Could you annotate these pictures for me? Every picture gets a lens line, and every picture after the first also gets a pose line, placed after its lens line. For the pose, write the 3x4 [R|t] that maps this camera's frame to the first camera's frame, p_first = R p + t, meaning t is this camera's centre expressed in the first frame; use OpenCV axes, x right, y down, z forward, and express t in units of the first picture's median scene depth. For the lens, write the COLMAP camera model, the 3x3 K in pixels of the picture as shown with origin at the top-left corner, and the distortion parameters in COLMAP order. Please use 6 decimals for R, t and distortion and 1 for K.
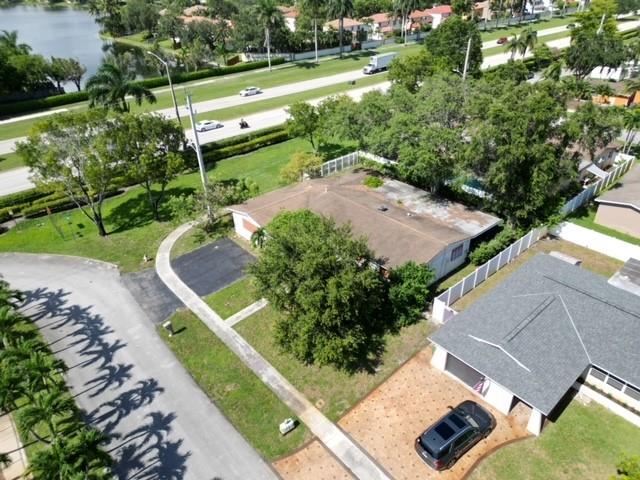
lens RADIAL K [[442.7, 0, 319.9], [0, 442.7, 240.9], [0, 0, 1]] dist [0.011263, -0.011999]
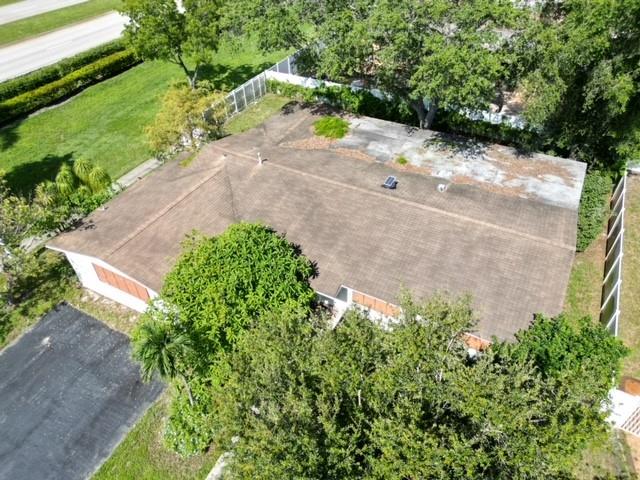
lens RADIAL K [[442.7, 0, 321.5], [0, 442.7, 238.7], [0, 0, 1]] dist [0.011263, -0.011999]
pose [[0.935096, -0.227309, 0.271892, -0.058348], [0.178744, 0.964979, 0.192007, -0.089570], [-0.306015, -0.130946, 0.942978, 0.396369]]
